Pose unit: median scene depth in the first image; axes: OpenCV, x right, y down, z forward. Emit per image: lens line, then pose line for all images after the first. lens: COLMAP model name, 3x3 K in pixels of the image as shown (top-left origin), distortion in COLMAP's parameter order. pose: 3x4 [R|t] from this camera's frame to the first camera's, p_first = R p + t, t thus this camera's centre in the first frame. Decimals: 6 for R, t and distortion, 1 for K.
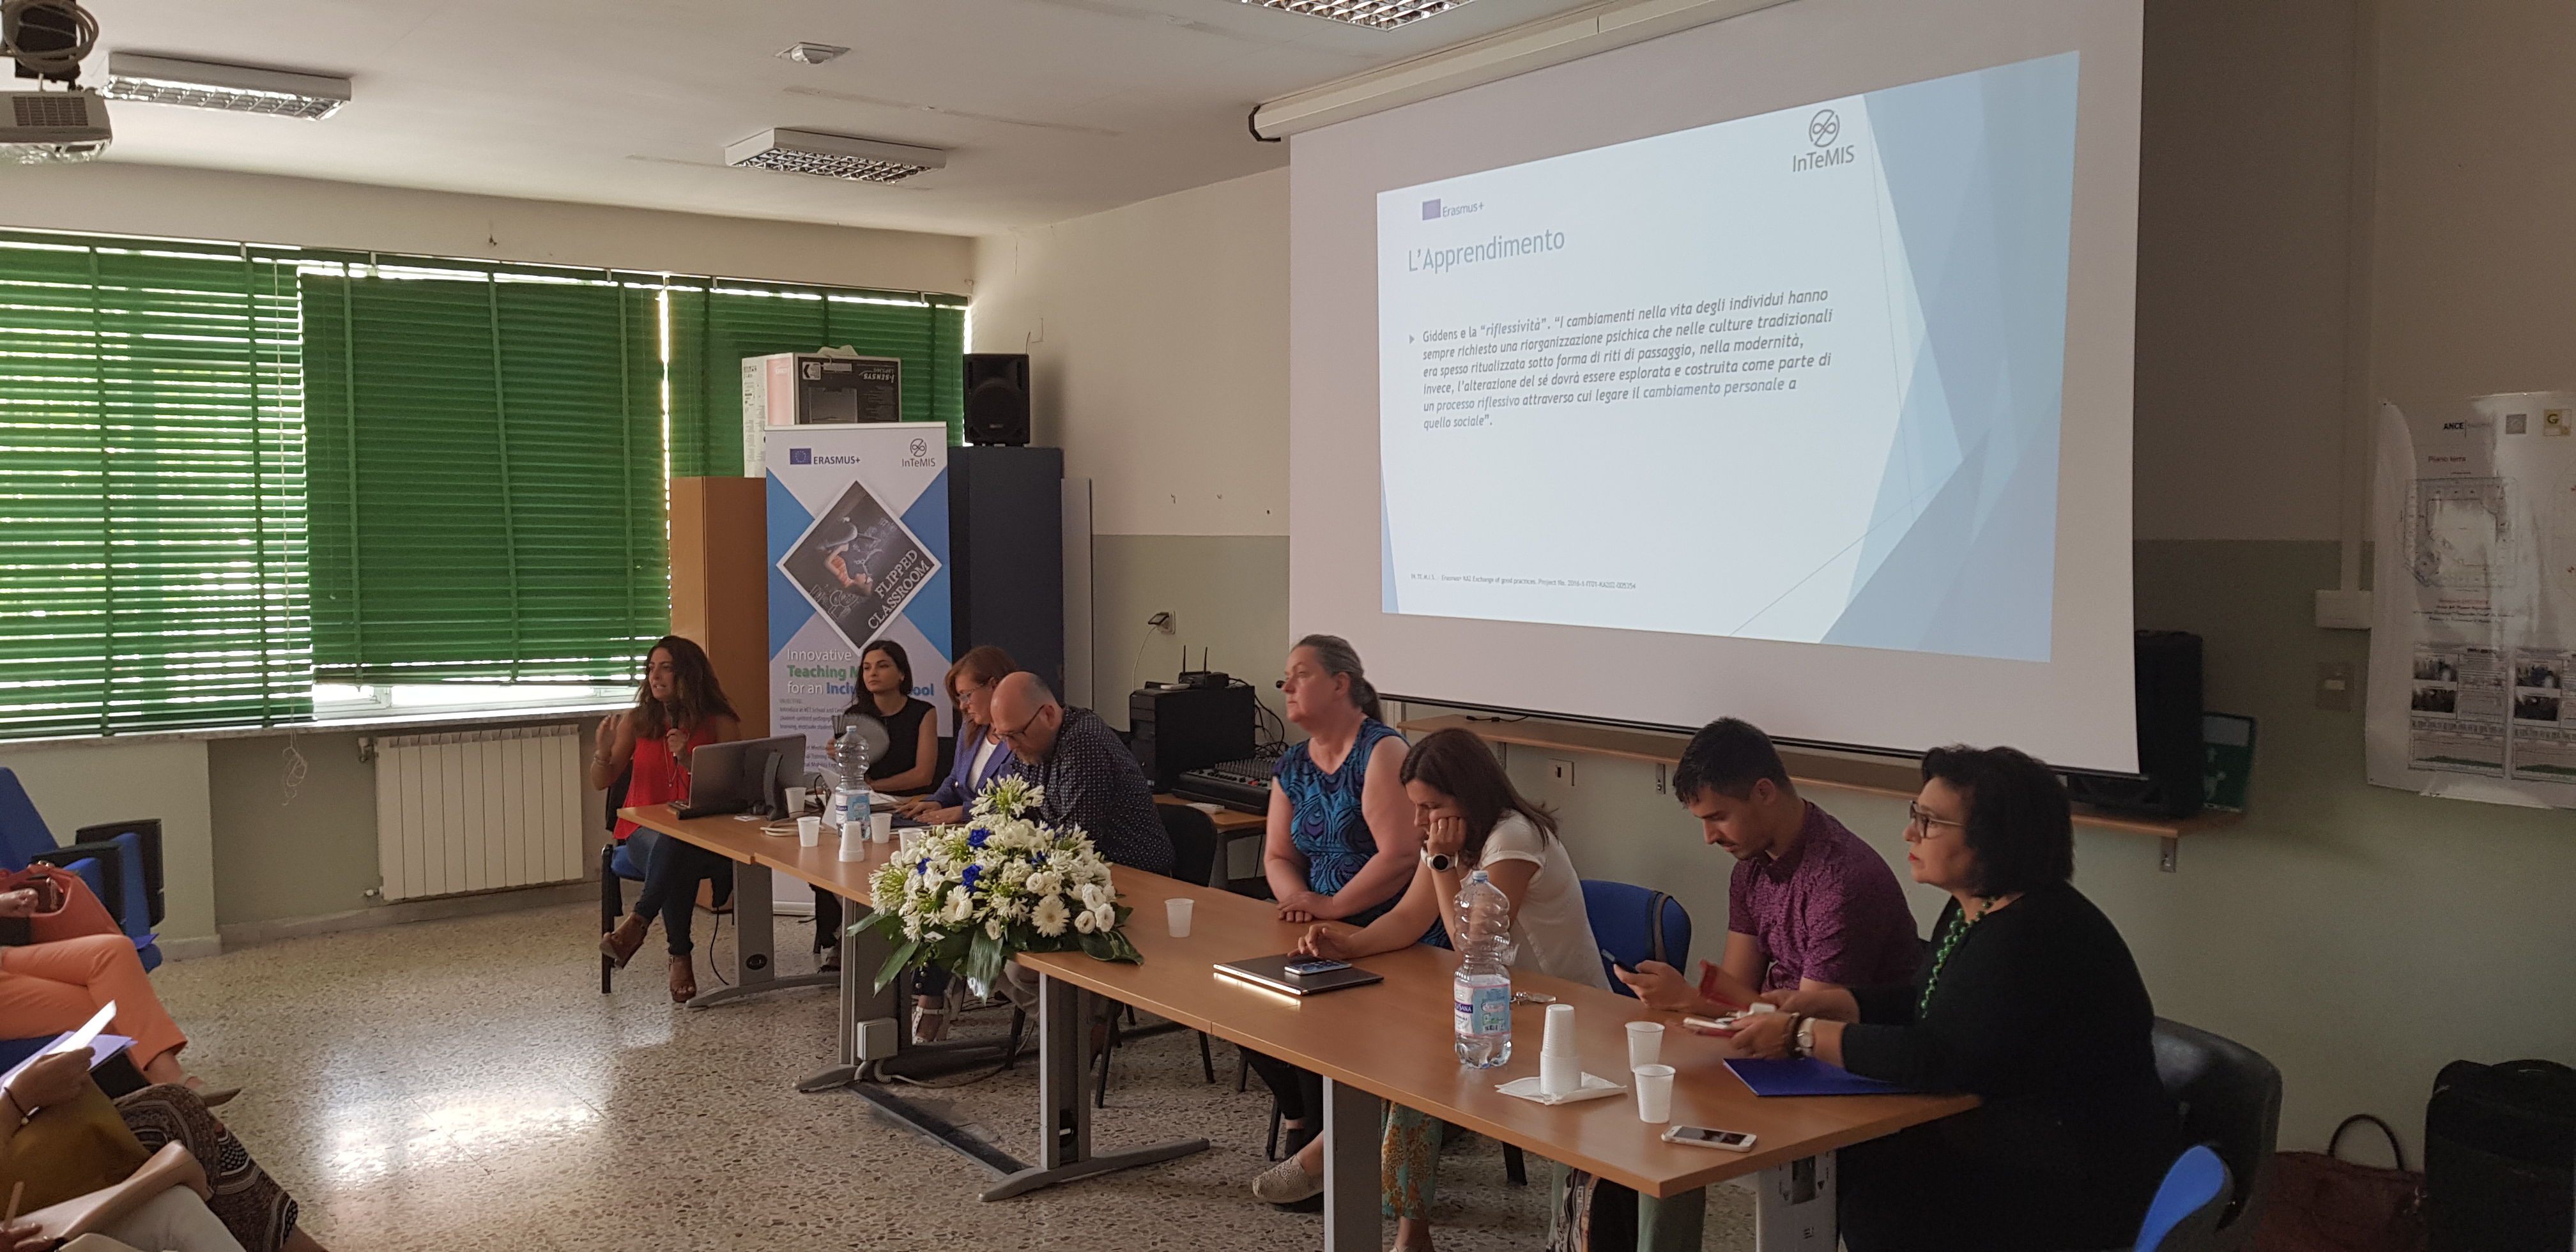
lens RADIAL K [[2020.0, 0, 1308.3], [0, 2020.0, 626.7], [0, 0, 1]] dist [0.052870, -0.097057]
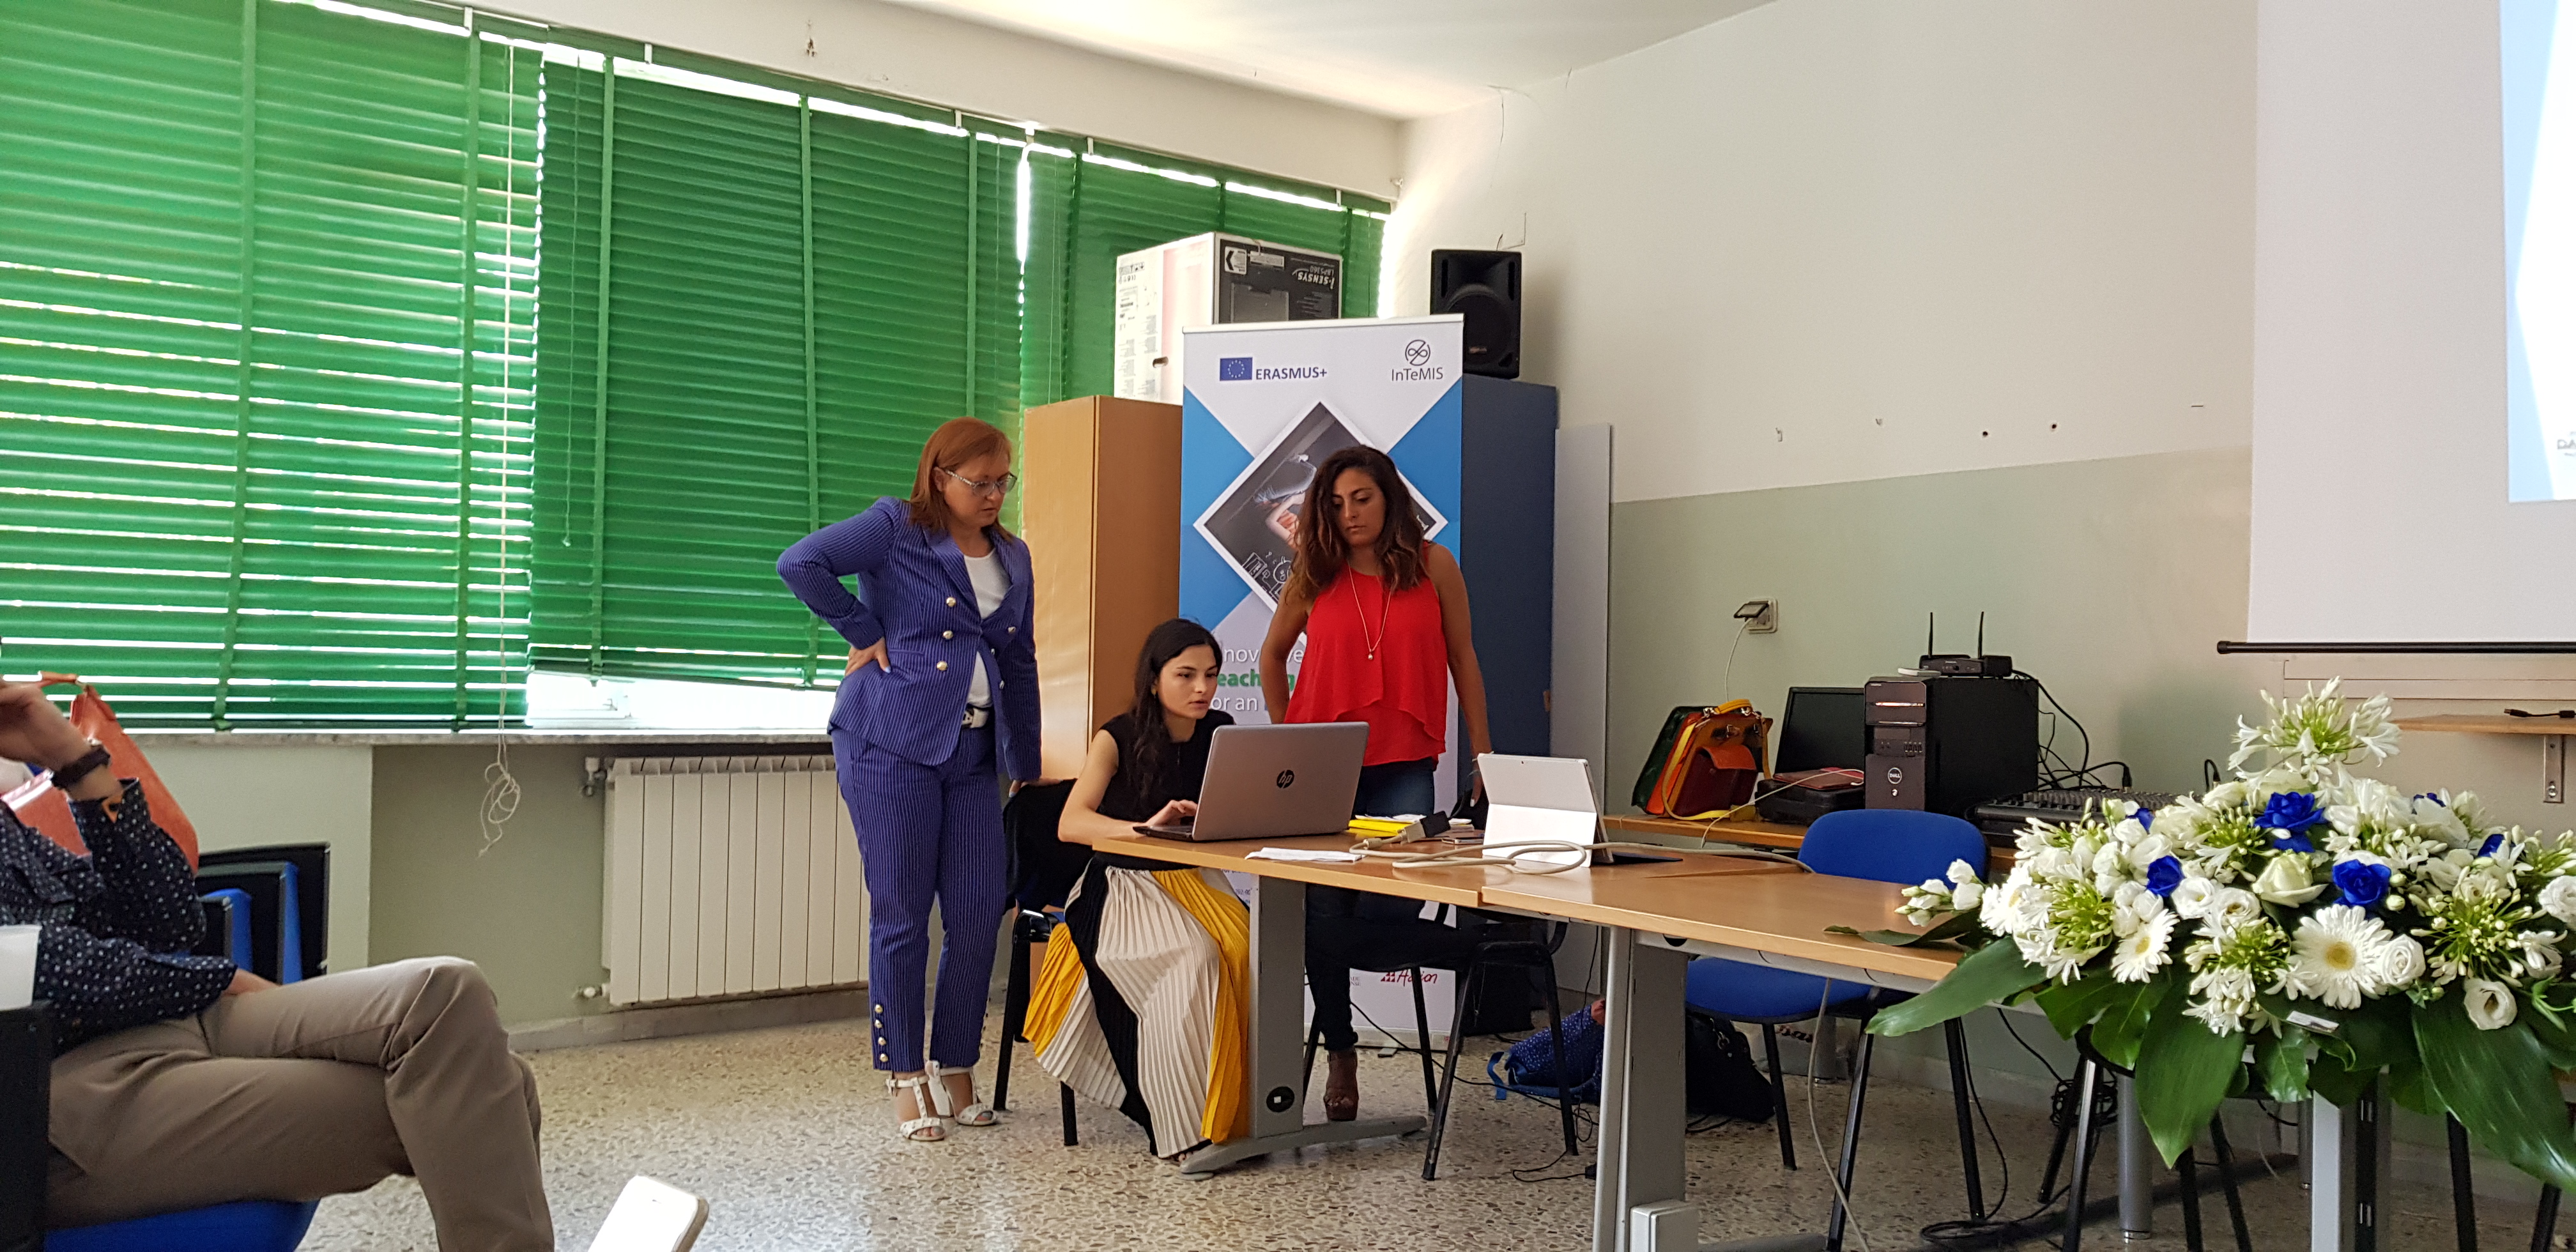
lens RADIAL K [[2010.1, 0, 1360.5], [0, 2010.1, 642.8], [0, 0, 1]] dist [0.000673, -0.006212]
pose [[0.999128, 0.020675, 0.036264, -0.243469], [-0.017913, 0.997030, -0.074904, 0.063662], [-0.037705, 0.074189, 0.996531, 0.336097]]
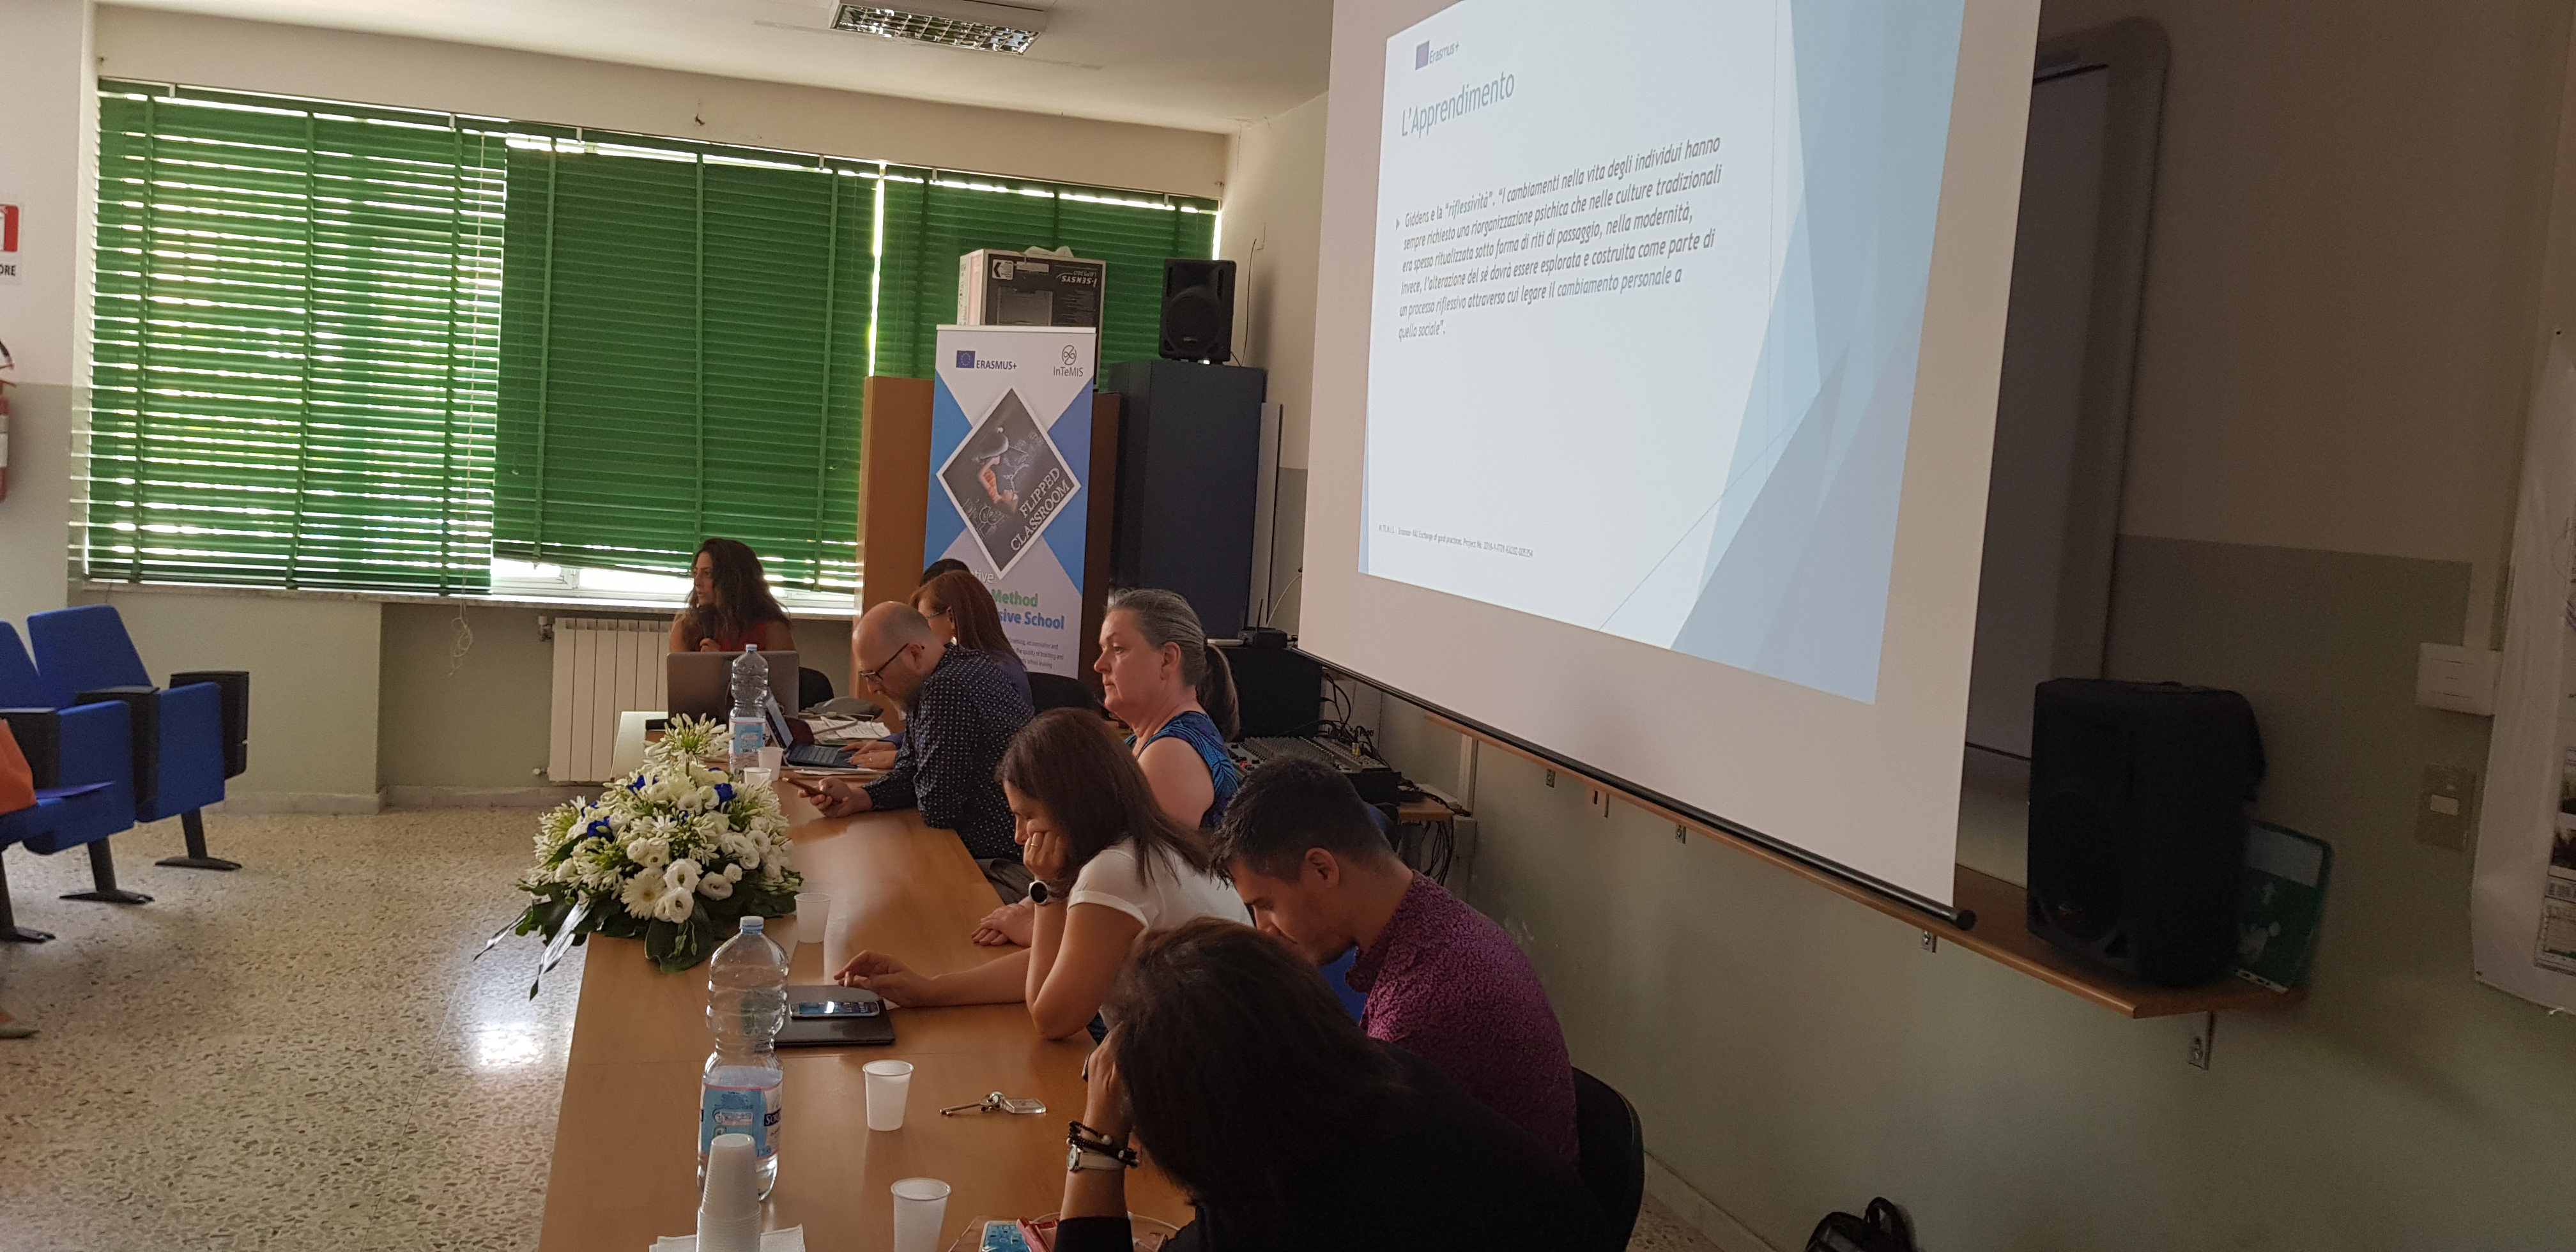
lens RADIAL K [[2023.7, 0, 1289.7], [0, 2023.7, 603.6], [0, 0, 1]] dist [0.036419, -0.078369]
pose [[0.940259, 0.092870, -0.327550, 0.212121], [-0.090628, 0.995639, 0.022137, -0.007105], [0.328177, 0.008871, 0.944575, 0.184916]]
